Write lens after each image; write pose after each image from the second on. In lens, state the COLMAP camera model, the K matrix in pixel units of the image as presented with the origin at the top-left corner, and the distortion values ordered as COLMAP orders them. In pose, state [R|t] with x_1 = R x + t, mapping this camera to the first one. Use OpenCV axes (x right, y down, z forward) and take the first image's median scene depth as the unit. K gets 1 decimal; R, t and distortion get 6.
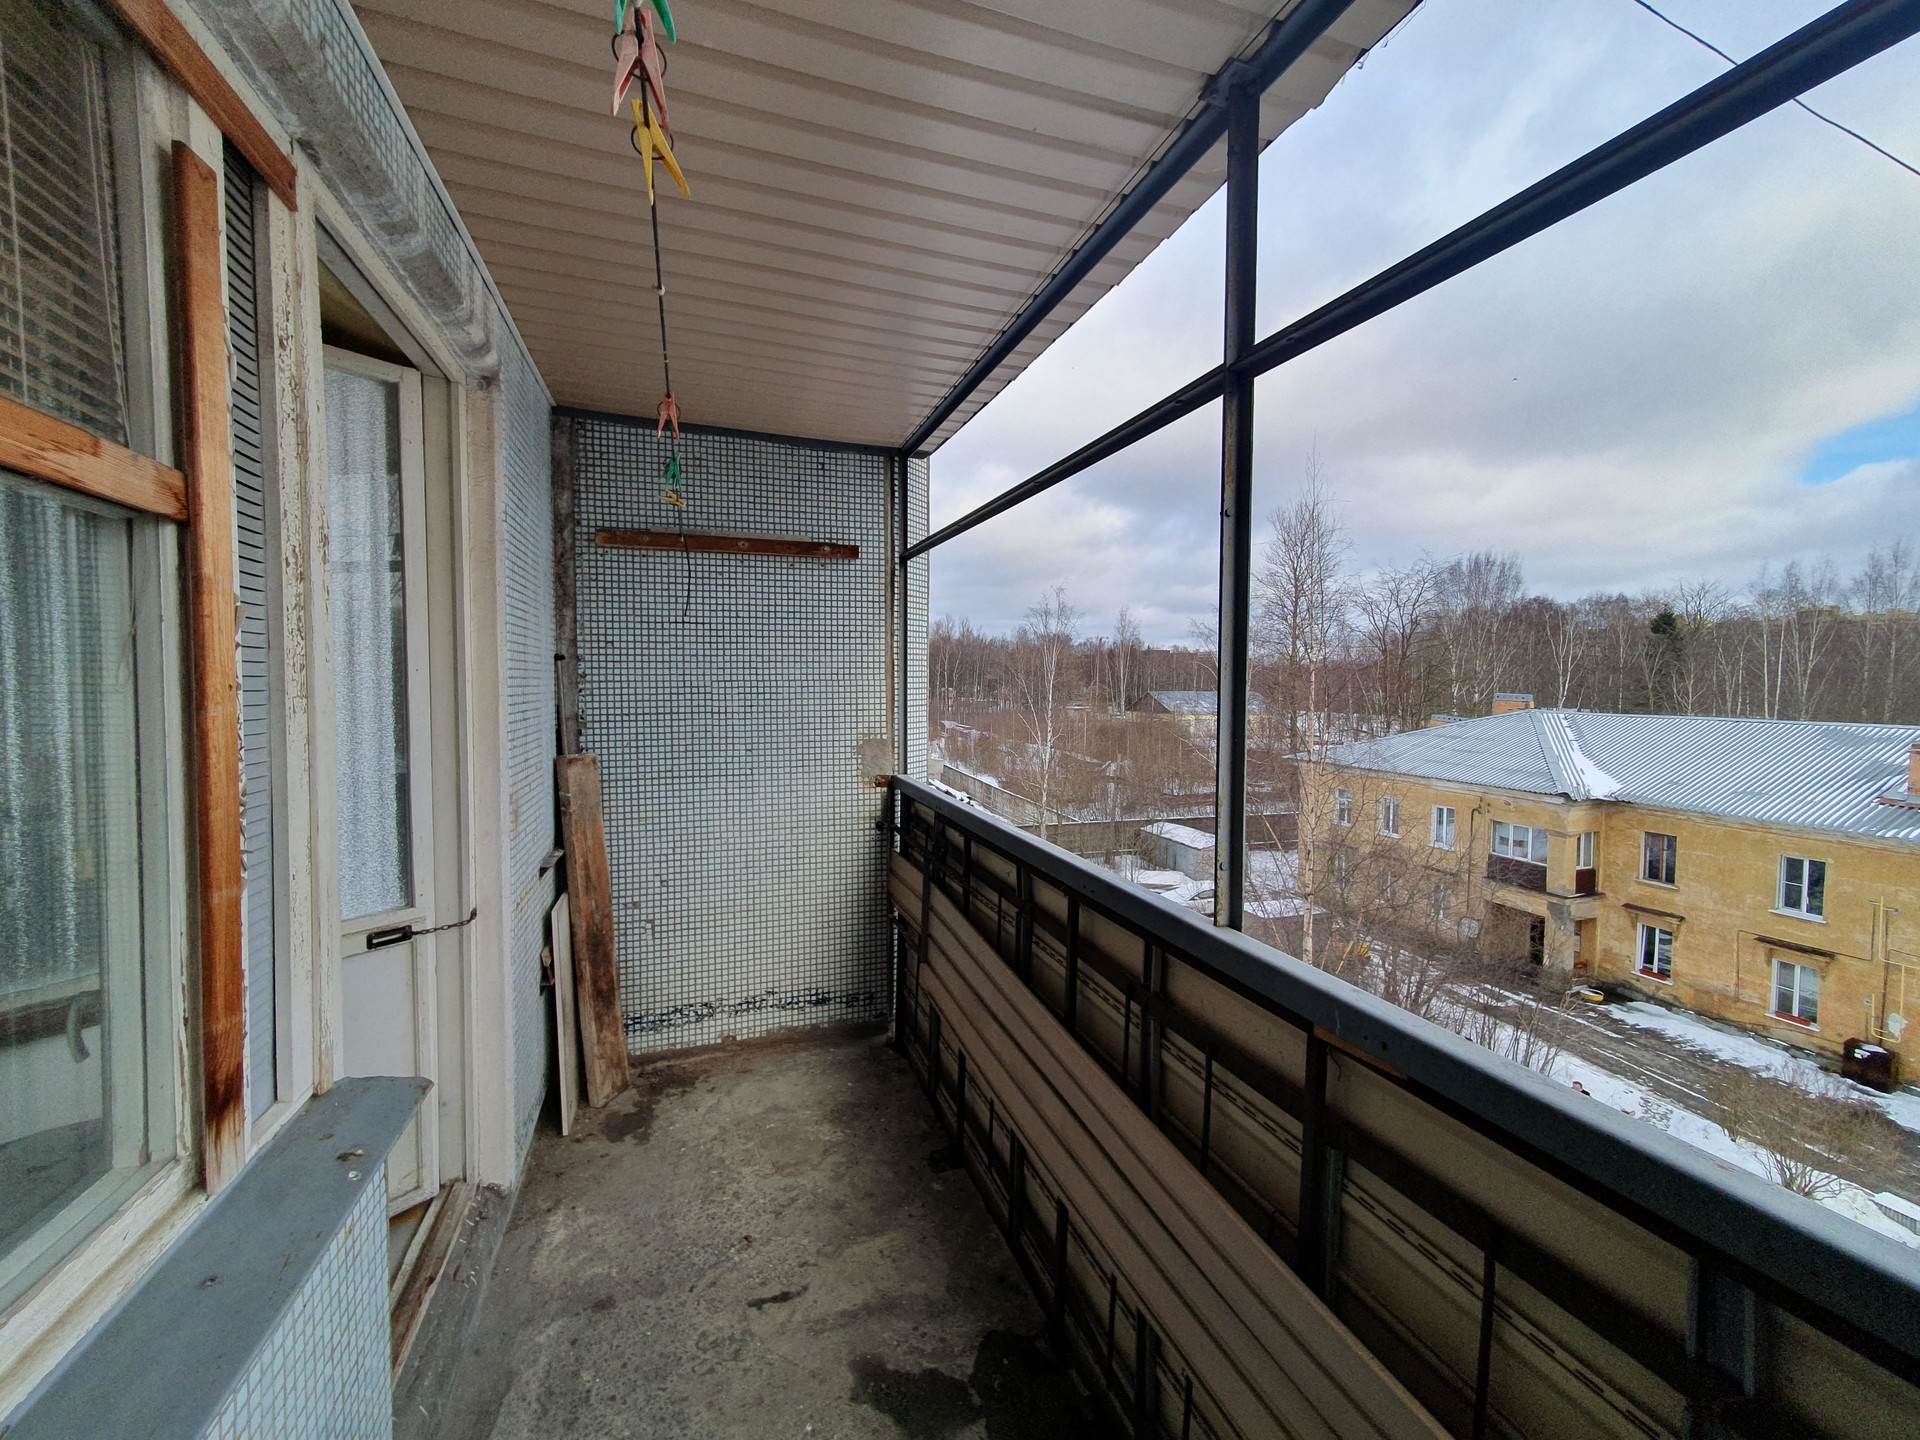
lens RADIAL K [[764.1, 0, 941.7], [0, 764.1, 702.9], [0, 0, 1]] dist [0.005285, 0.000459]
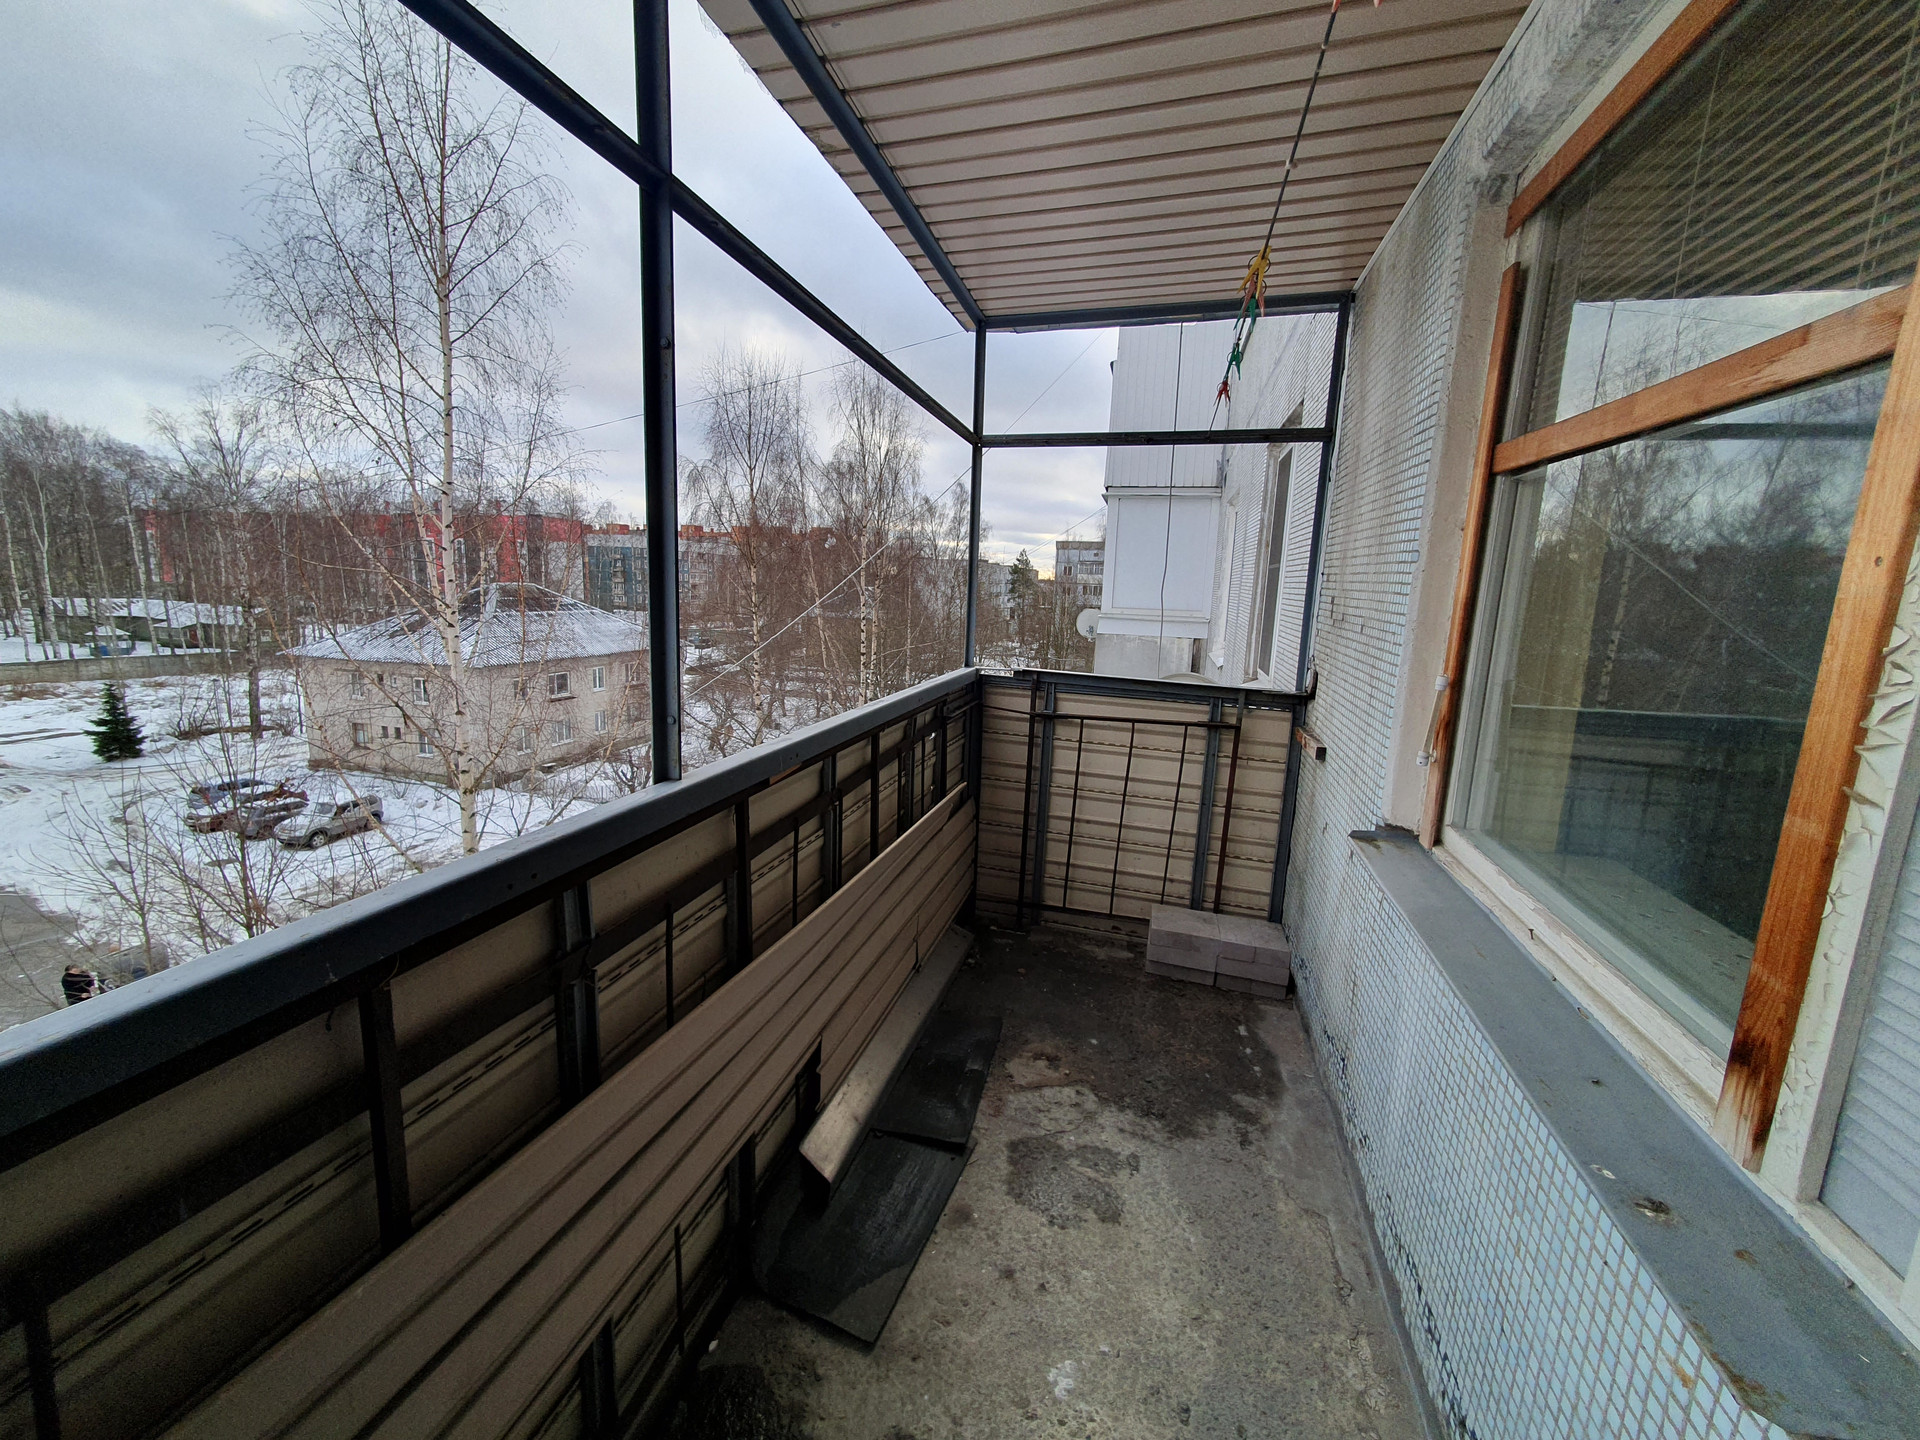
lens RADIAL K [[764.1, 0, 941.7], [0, 764.1, 702.9], [0, 0, 1]] dist [0.005285, 0.000459]
pose [[-0.819976, -0.130390, 0.557349, -0.463388], [-0.022110, 0.980197, 0.196786, -0.011788], [-0.571971, 0.149037, -0.806621, 1.581260]]
